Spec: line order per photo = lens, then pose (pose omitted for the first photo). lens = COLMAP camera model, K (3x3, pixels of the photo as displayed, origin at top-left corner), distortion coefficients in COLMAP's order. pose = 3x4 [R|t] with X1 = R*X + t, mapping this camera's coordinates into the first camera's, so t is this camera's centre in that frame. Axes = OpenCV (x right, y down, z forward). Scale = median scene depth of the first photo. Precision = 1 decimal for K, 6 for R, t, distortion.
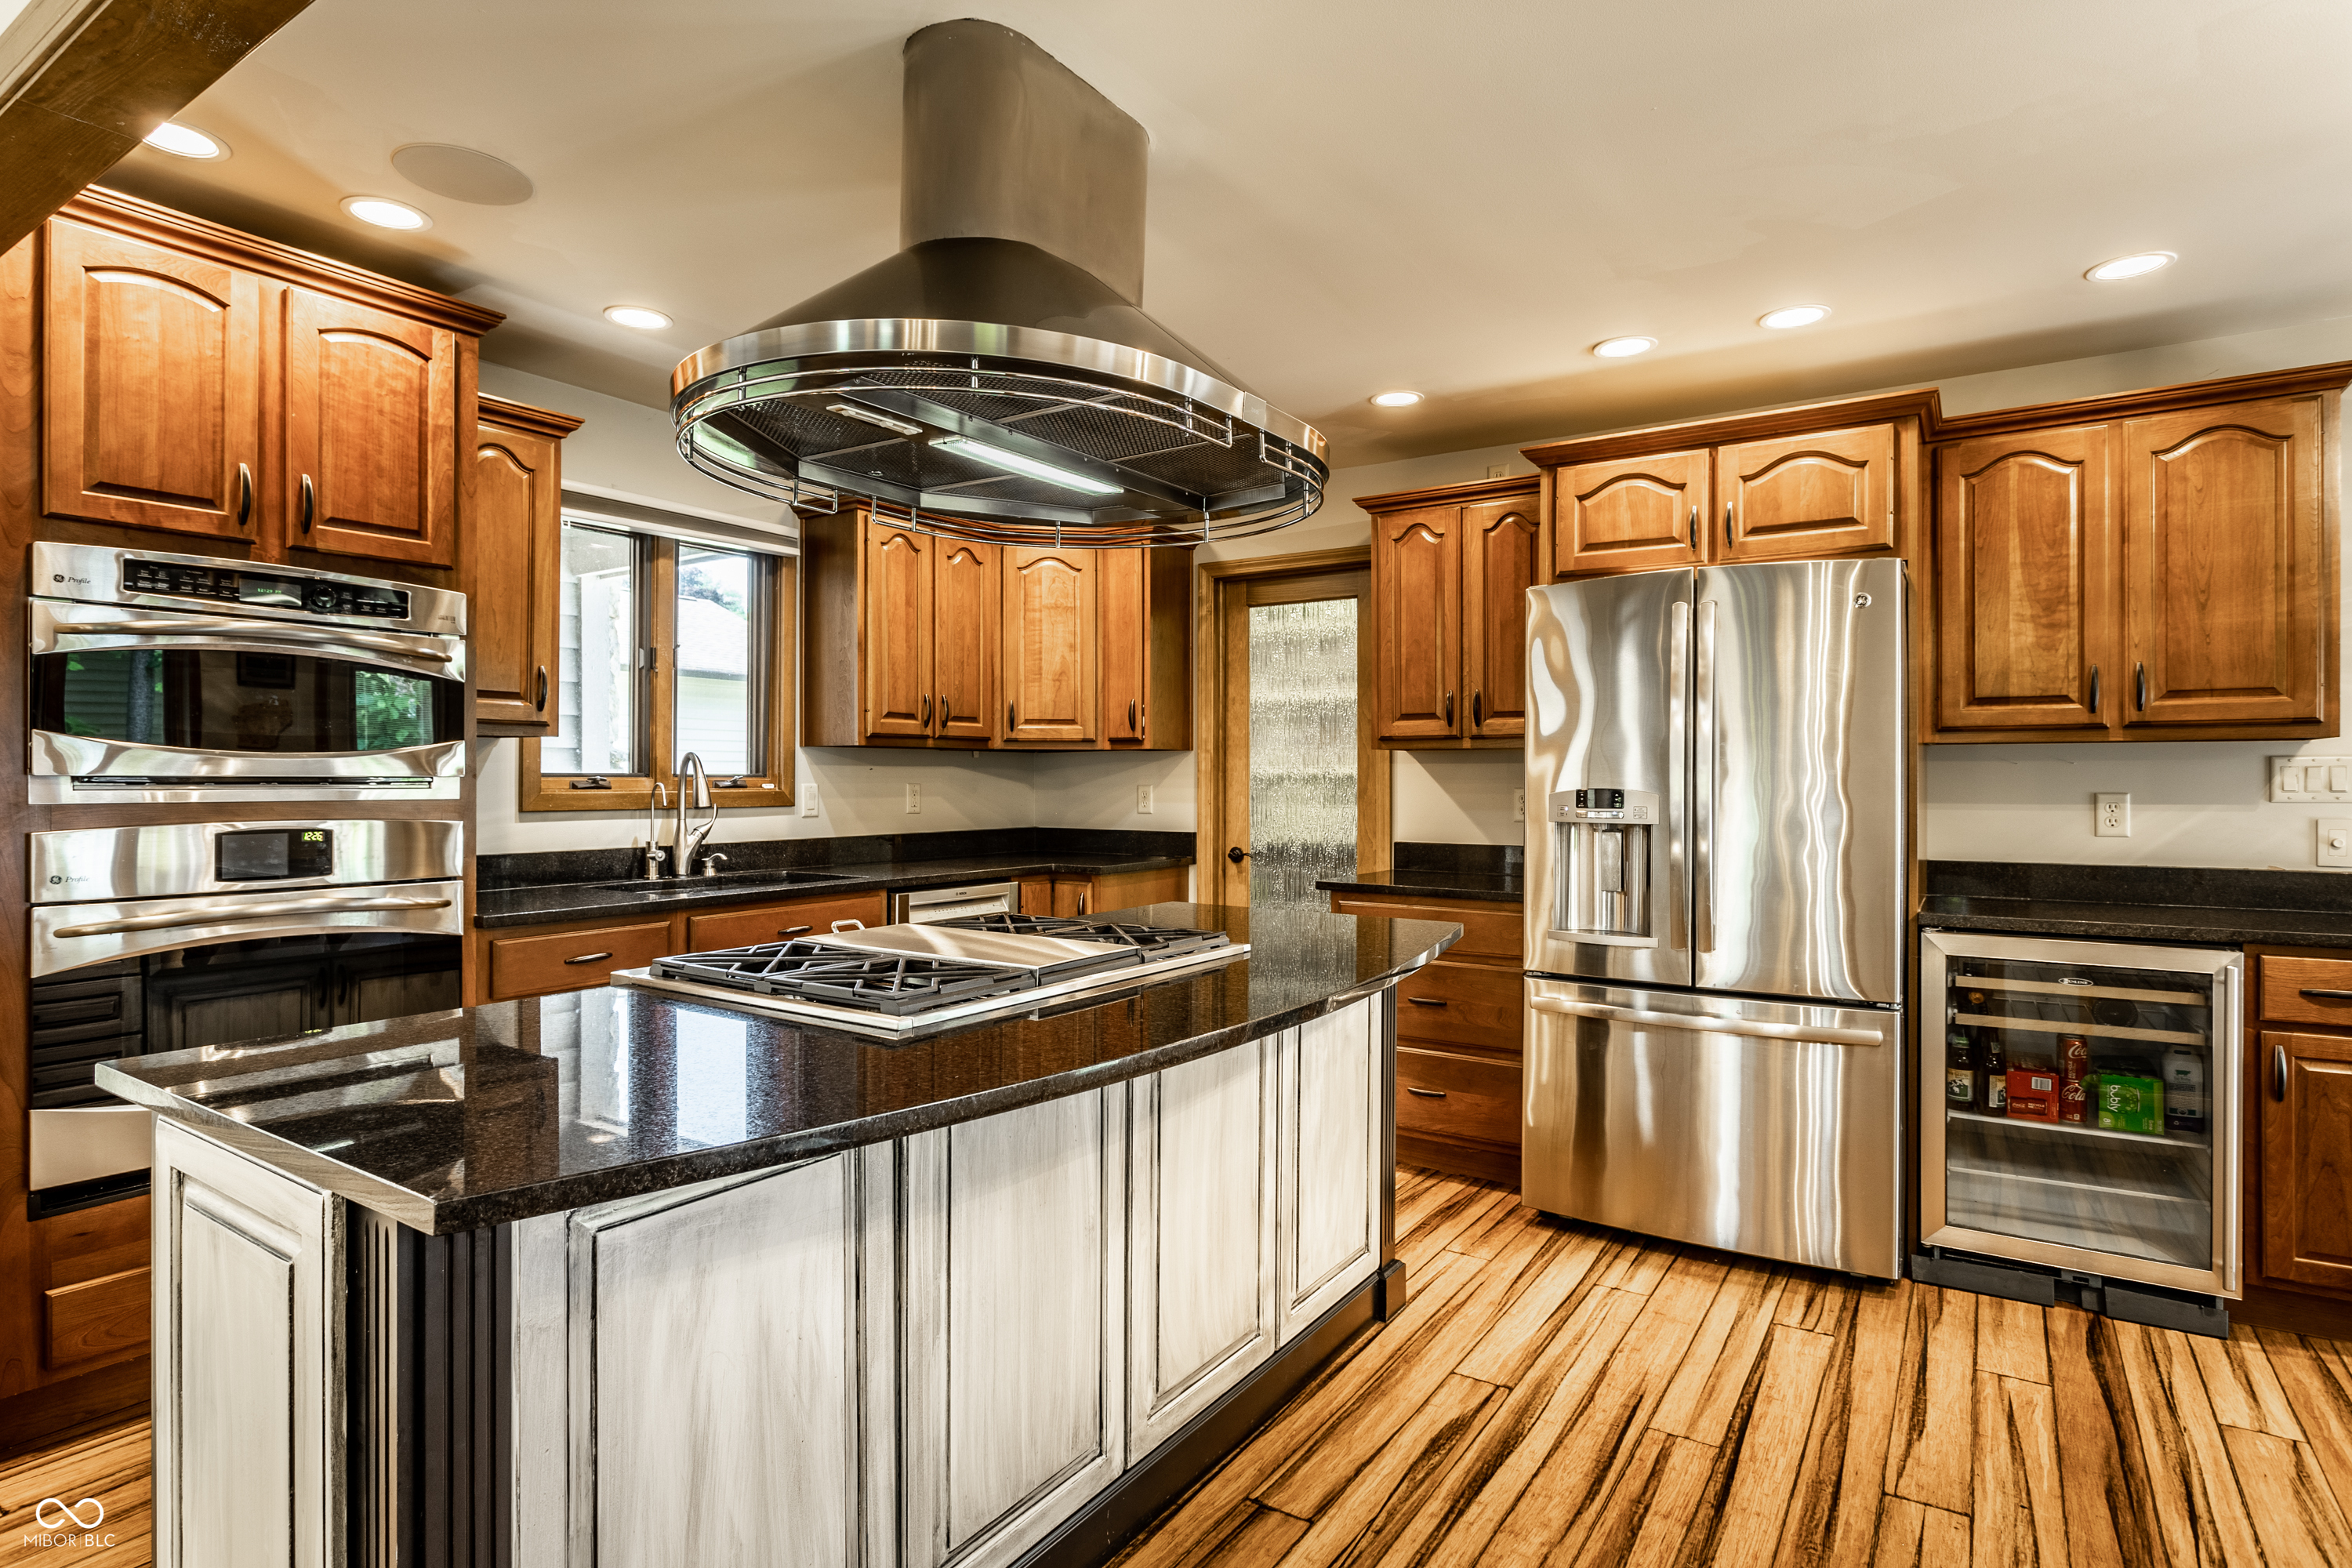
lens RADIAL K [[1186.7, 0, 1181.9], [0, 1186.7, 779.8], [0, 0, 1]] dist [-0.017061, 0.010549]
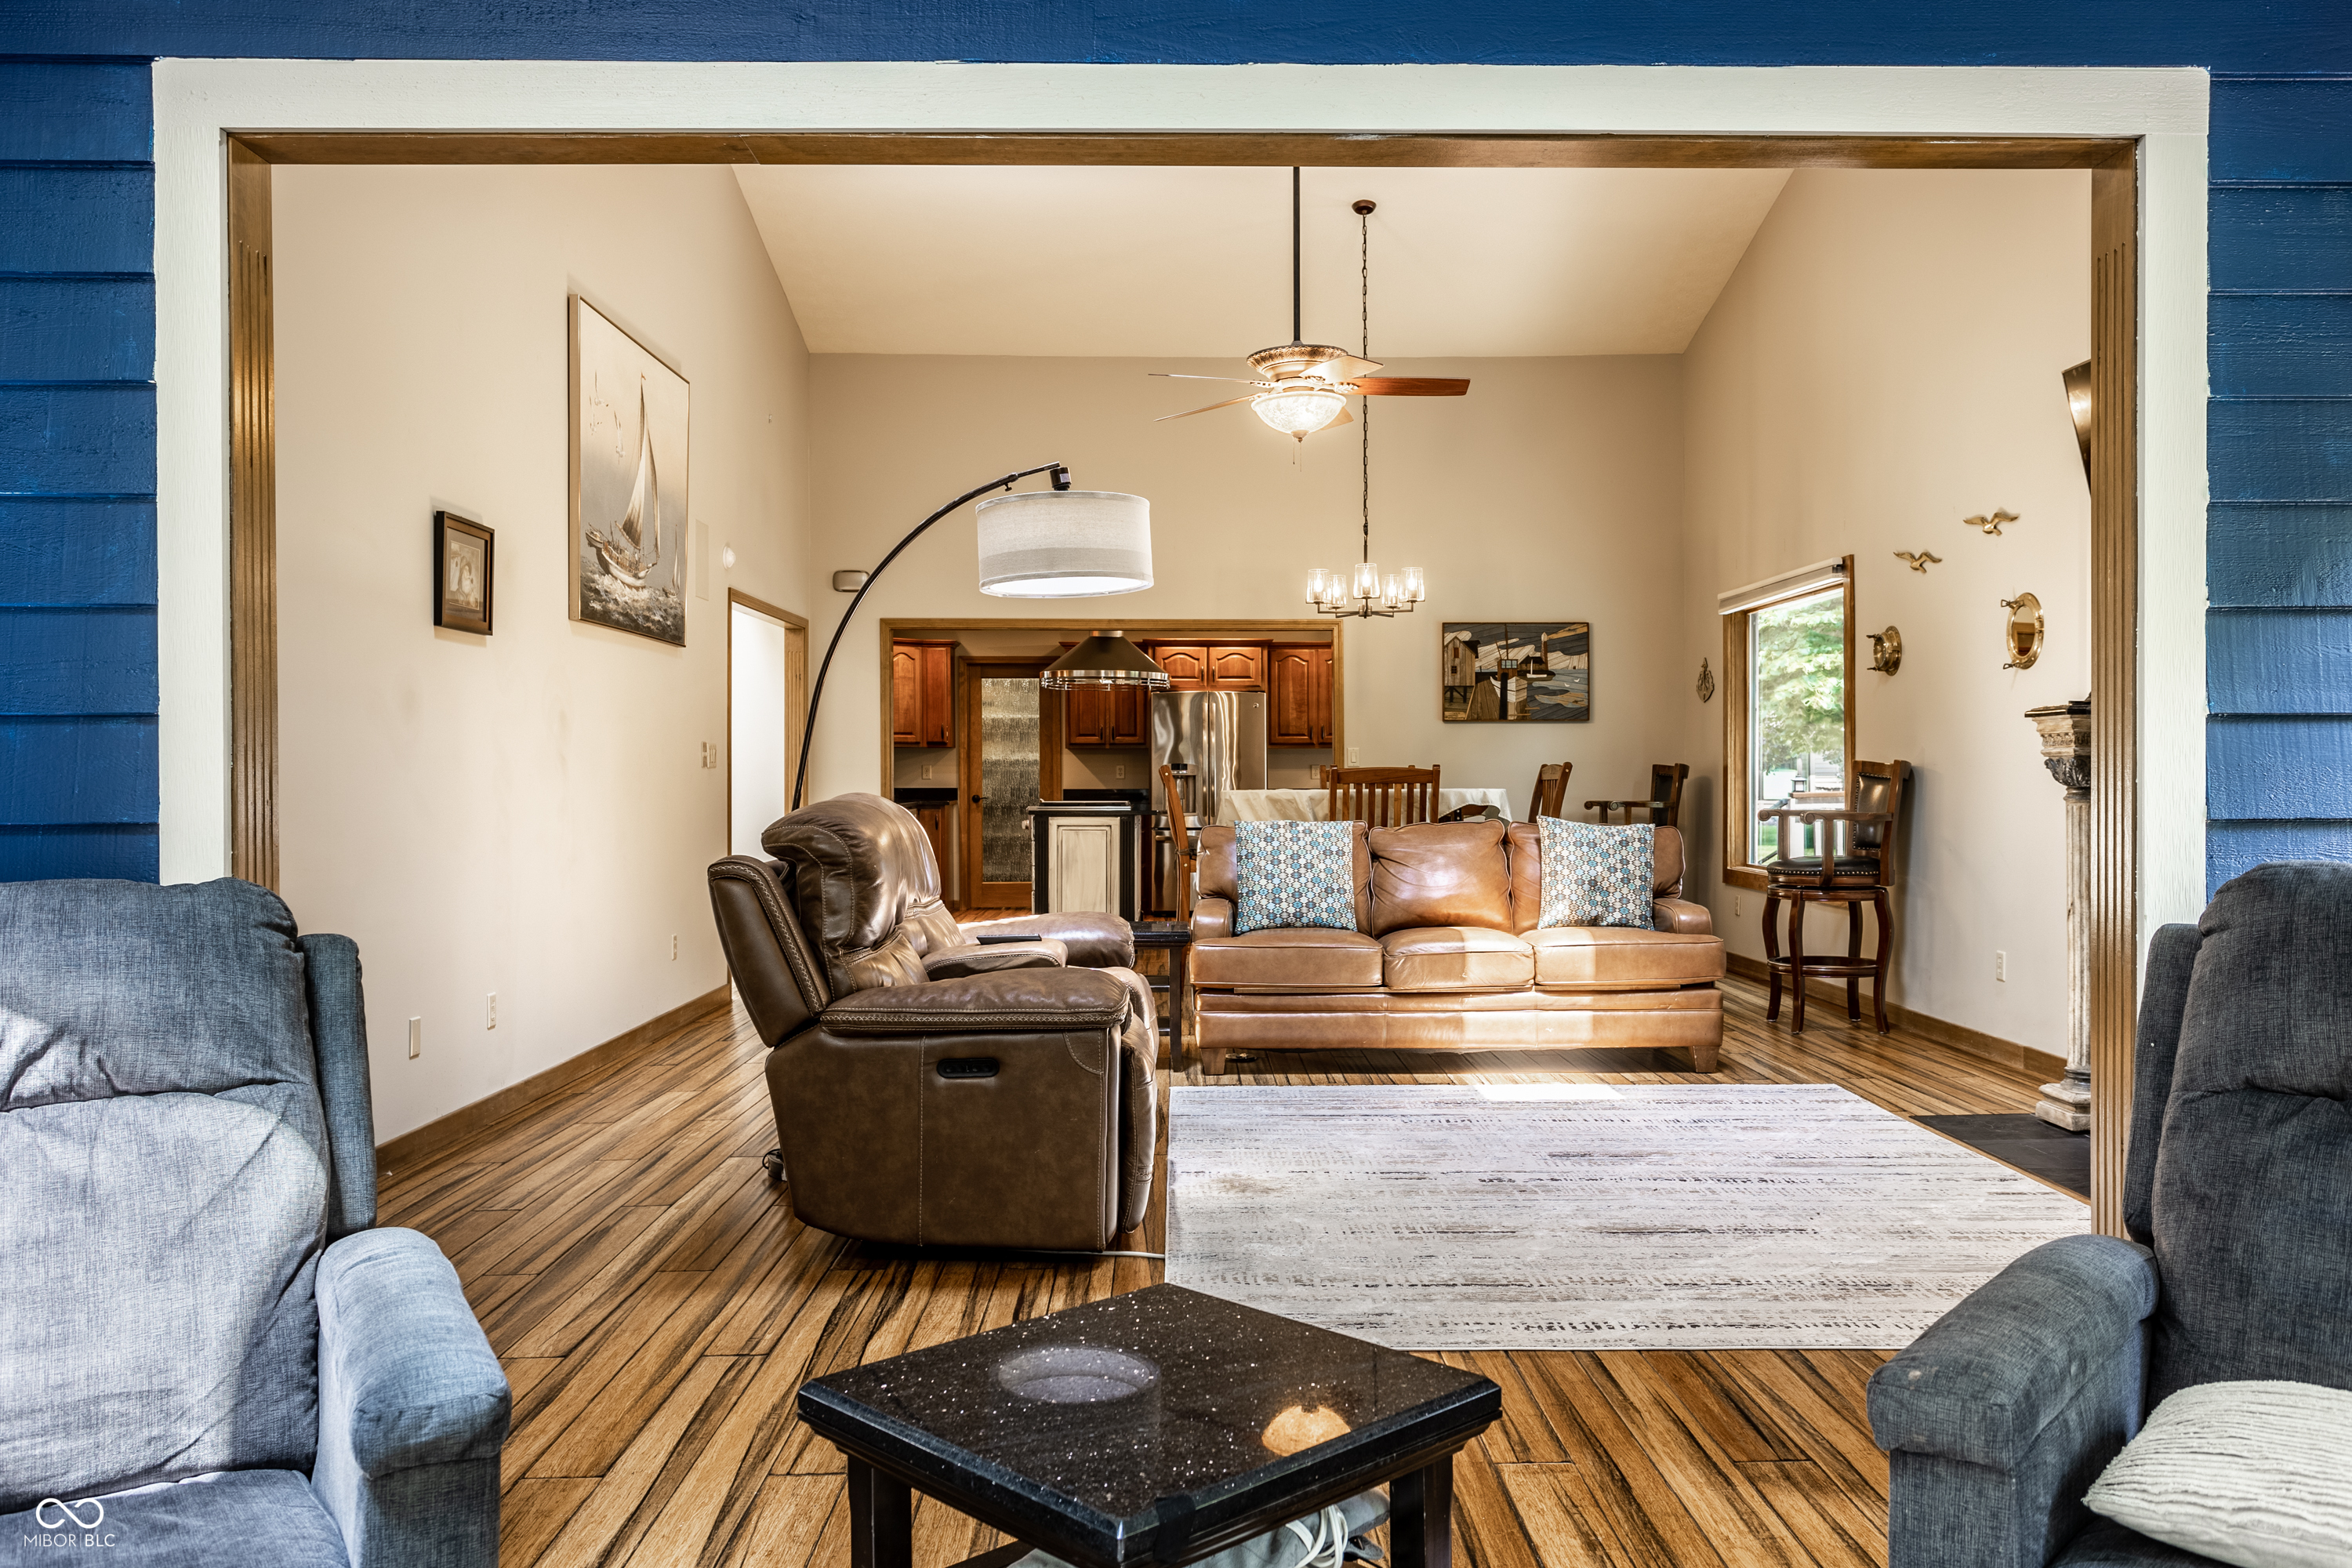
lens RADIAL K [[1849.2, 0, 1193.4], [0, 1849.2, 780.6], [0, 0, 1]] dist [-0.003934, 0.002478]
pose [[0.828509, -0.006586, 0.559938, -1.798984], [0.005265, 0.999978, 0.003971, 0.026425], [-0.559952, -0.000342, 0.828525, -2.326133]]
